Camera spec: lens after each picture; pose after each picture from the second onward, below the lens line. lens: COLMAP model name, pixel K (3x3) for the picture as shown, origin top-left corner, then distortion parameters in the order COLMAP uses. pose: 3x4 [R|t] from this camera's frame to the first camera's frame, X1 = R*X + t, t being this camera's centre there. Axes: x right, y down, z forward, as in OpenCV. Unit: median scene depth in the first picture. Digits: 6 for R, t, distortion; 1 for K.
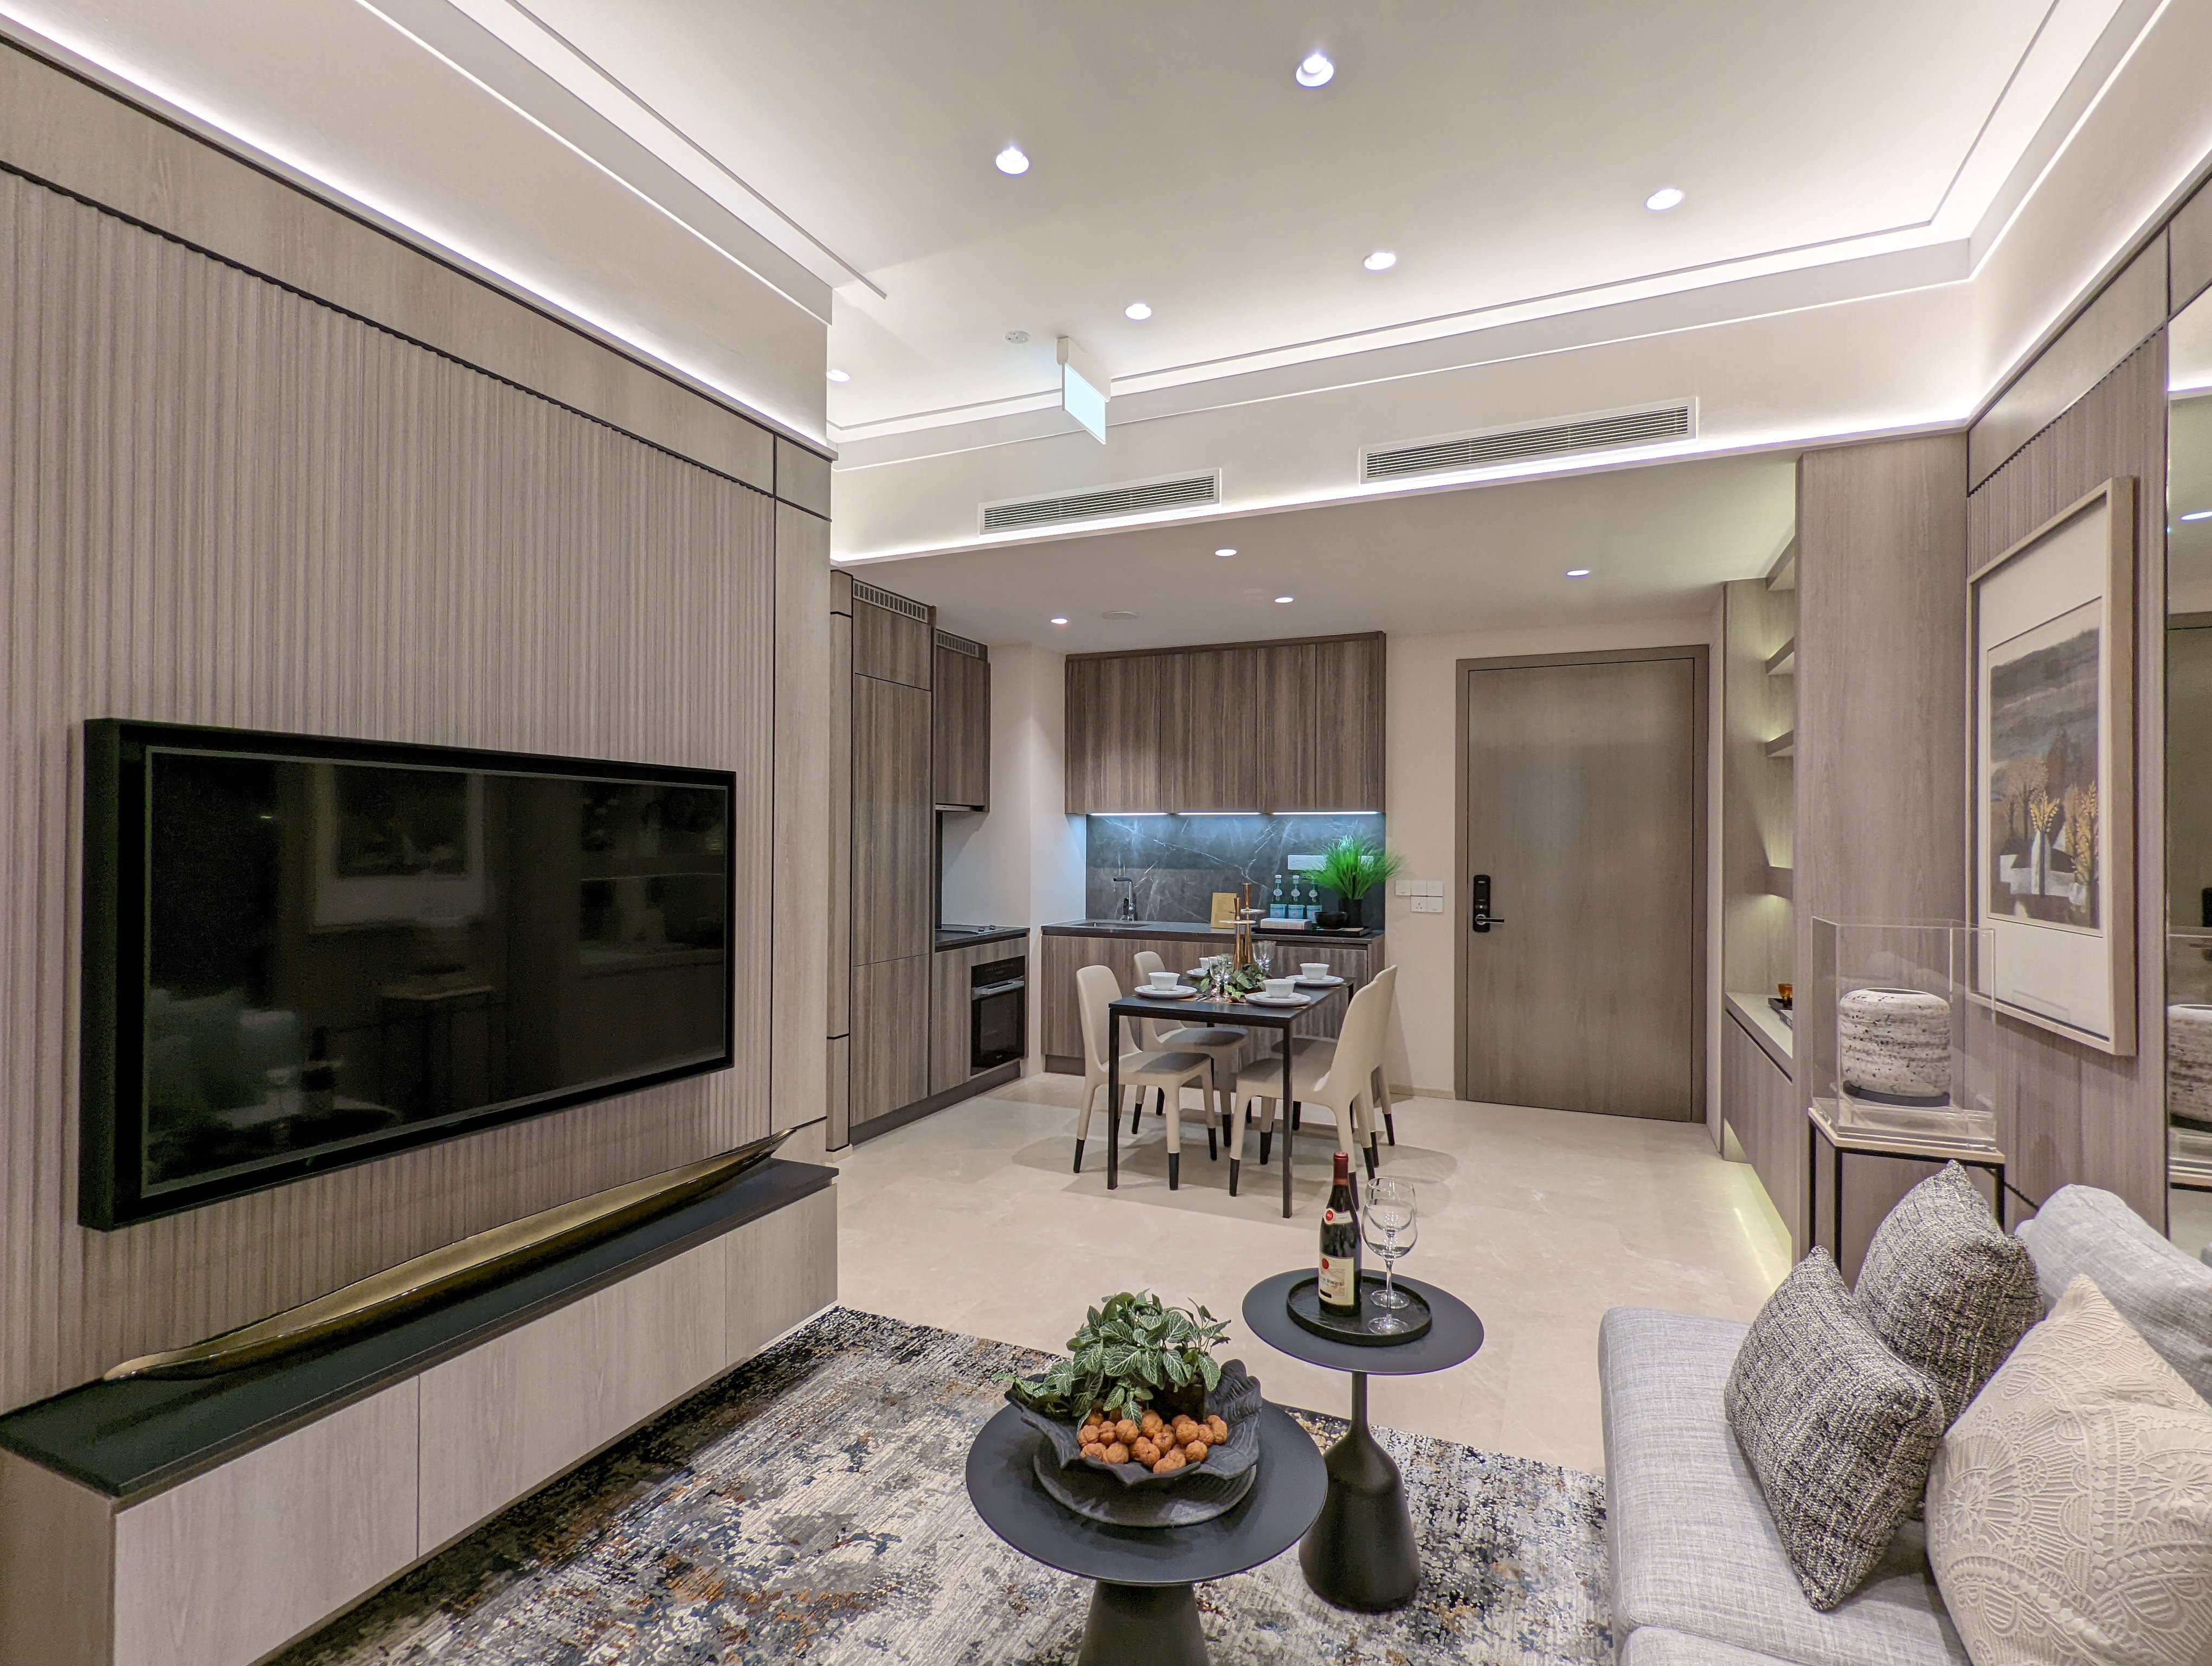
lens RADIAL K [[1051.9, 0, 1114.4], [0, 1051.9, 836.0], [0, 0, 1]] dist [-0.005691, 0.006199]
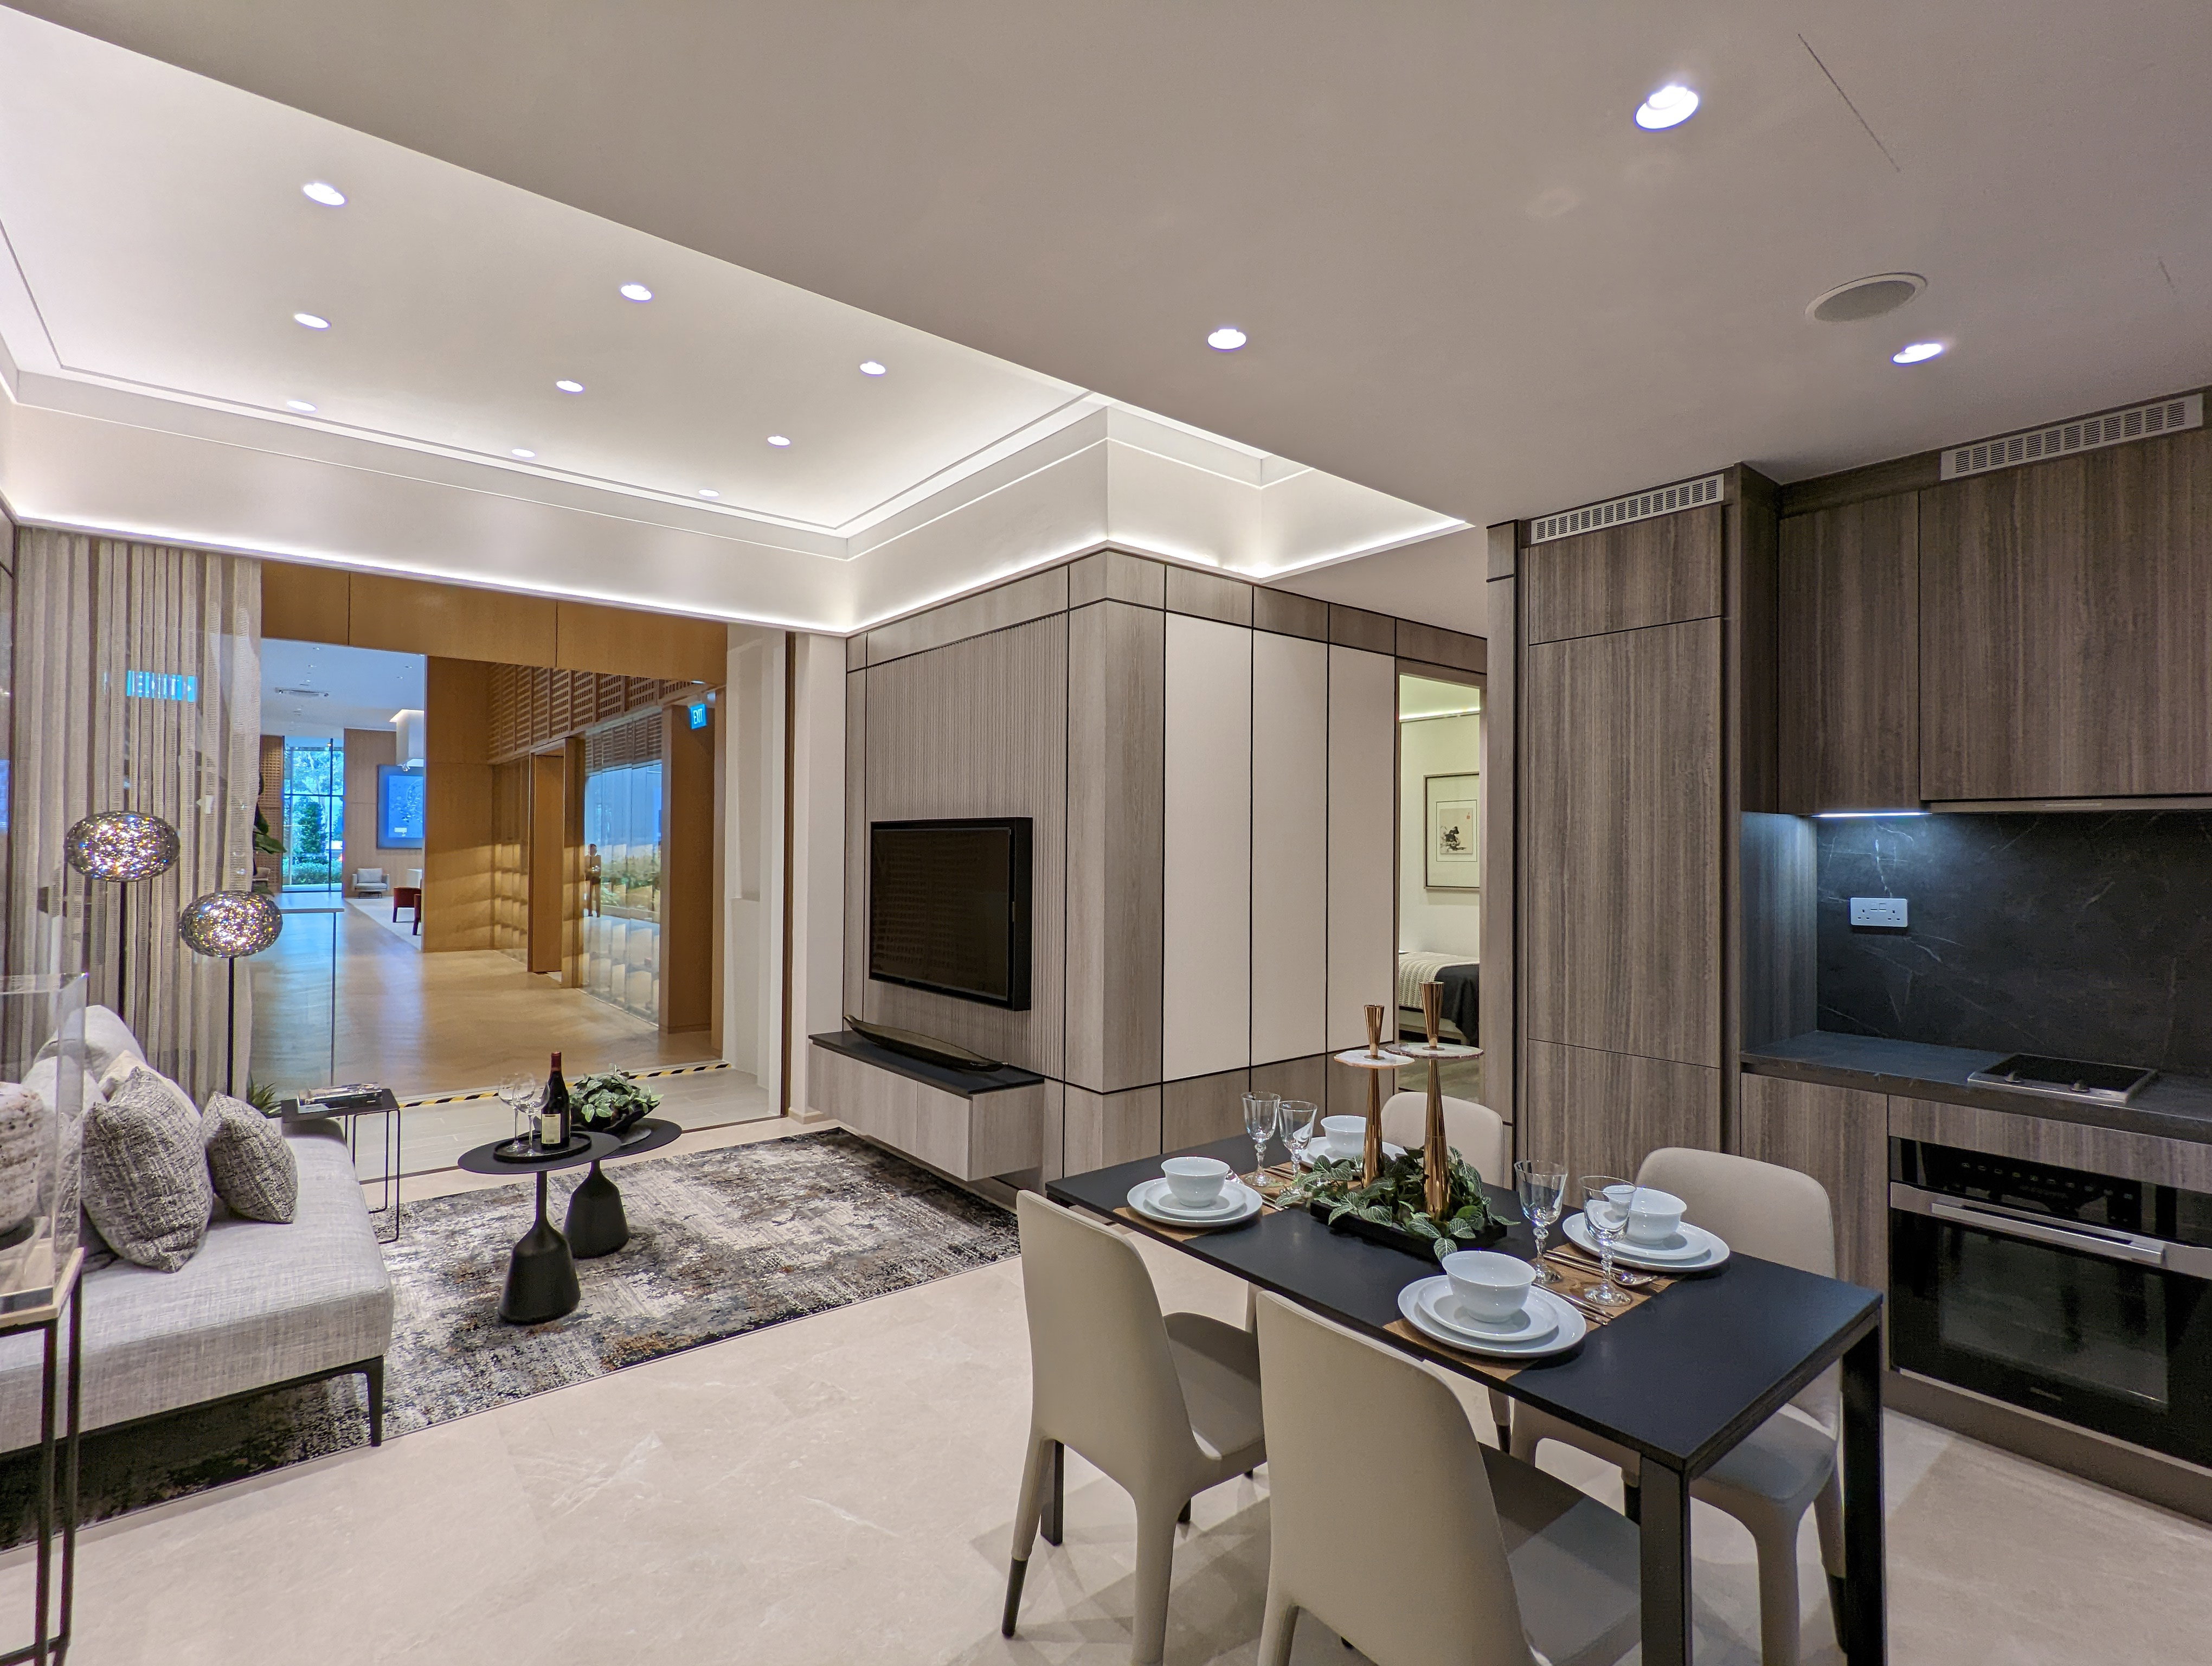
lens RADIAL K [[1051.9, 0, 1112.8], [0, 1051.9, 833.6], [0, 0, 1]] dist [-0.005691, 0.006199]
pose [[-0.455055, -0.021897, -0.890194, 0.887448], [-0.005491, 0.999748, -0.021785, -0.005184], [0.890446, -0.005025, -0.455060, 1.736917]]
